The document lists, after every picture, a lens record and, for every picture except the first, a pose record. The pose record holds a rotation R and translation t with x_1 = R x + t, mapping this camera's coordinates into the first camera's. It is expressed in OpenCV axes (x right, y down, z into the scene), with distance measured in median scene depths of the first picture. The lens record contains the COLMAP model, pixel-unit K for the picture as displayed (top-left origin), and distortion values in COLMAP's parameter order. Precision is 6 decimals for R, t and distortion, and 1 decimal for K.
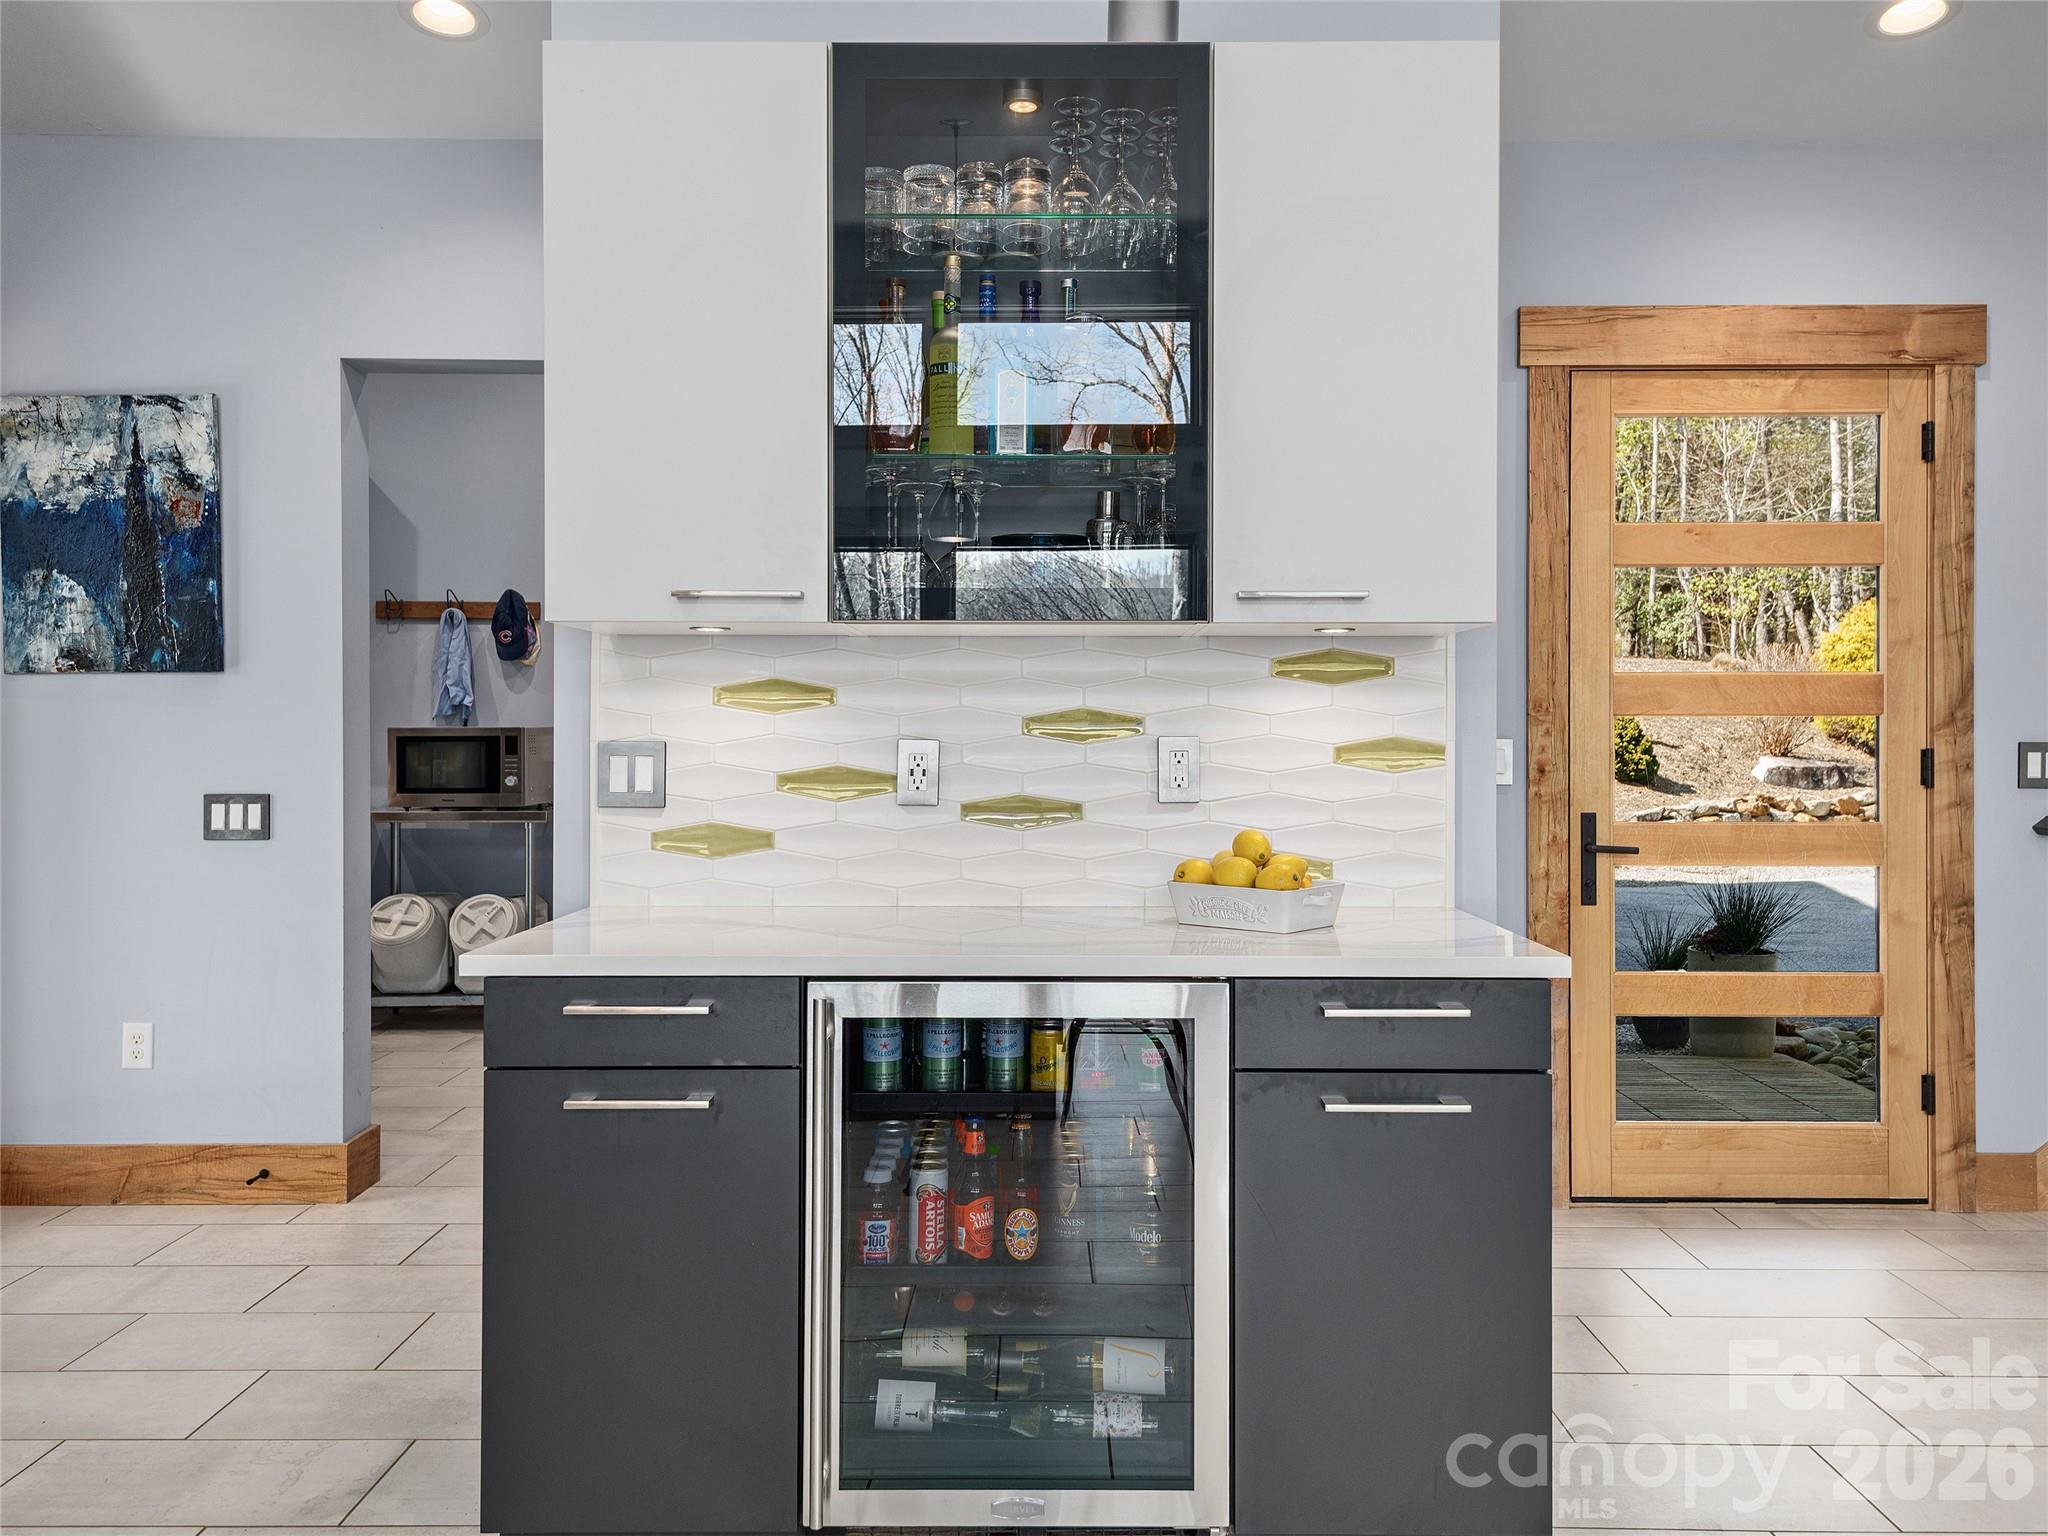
lens RADIAL K [[1691.7, 0, 1026.6], [0, 1691.7, 741.9], [0, 0, 1]] dist [0.064265, -0.055118]
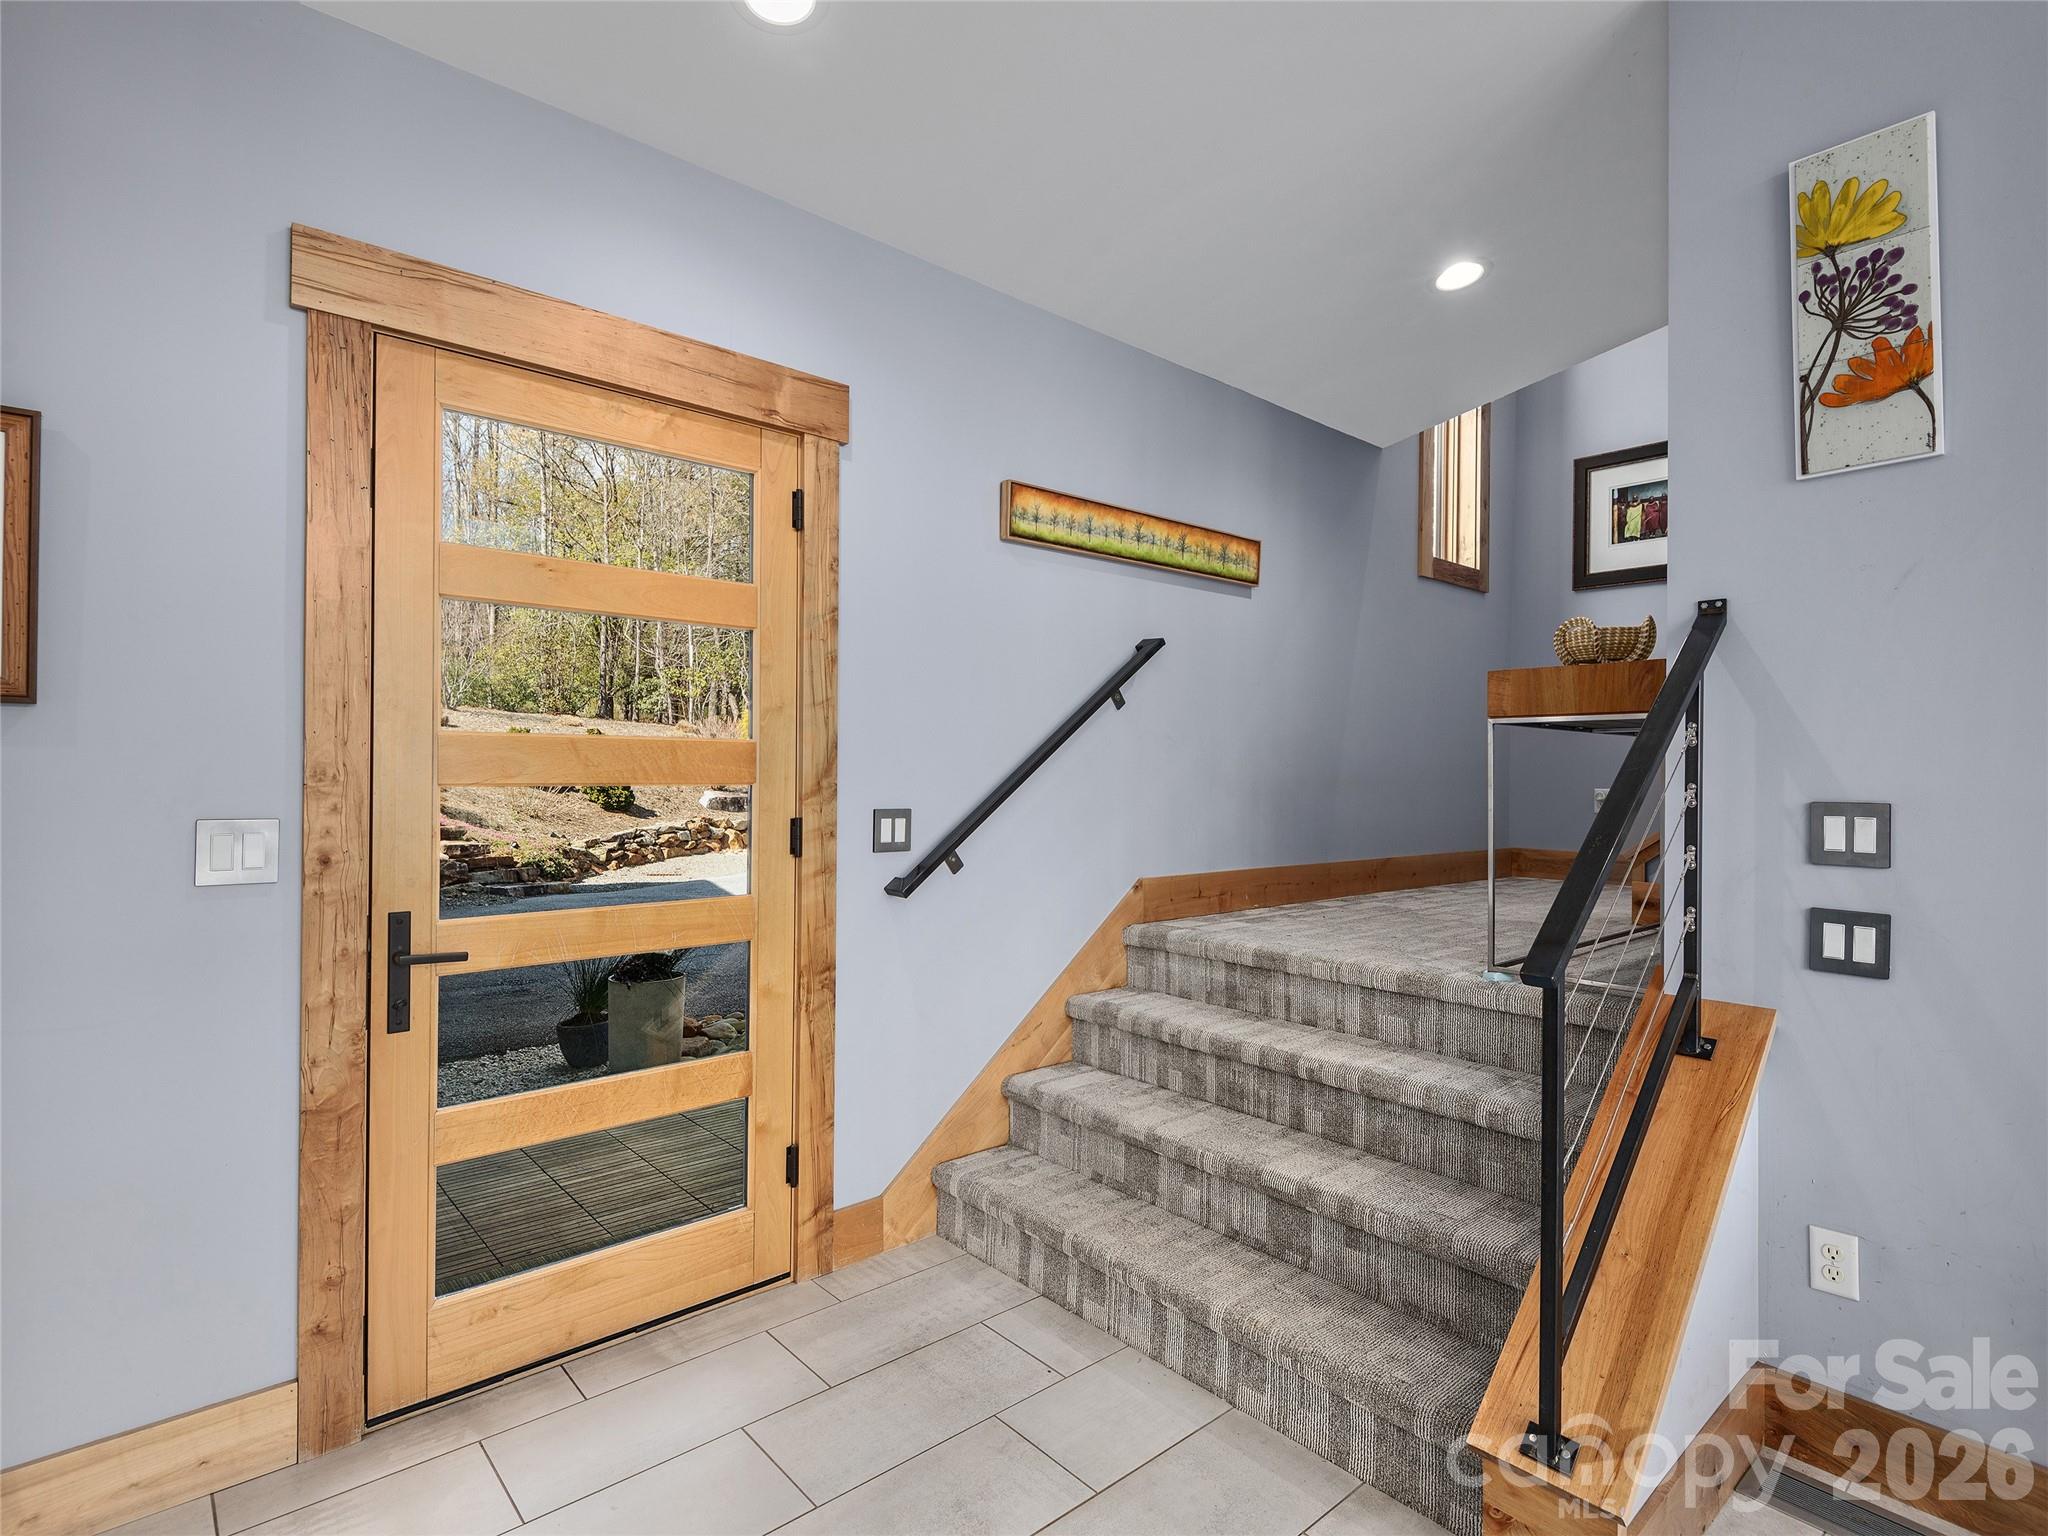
lens RADIAL K [[1040.8, 0, 1026.3], [0, 1040.8, 762.6], [0, 0, 1]] dist [0.038785, -0.029979]
pose [[0.770465, 0.012140, 0.637367, 0.240840], [-0.005125, 0.999904, -0.012851, -0.021109], [-0.637462, 0.006635, 0.770453, 0.446060]]
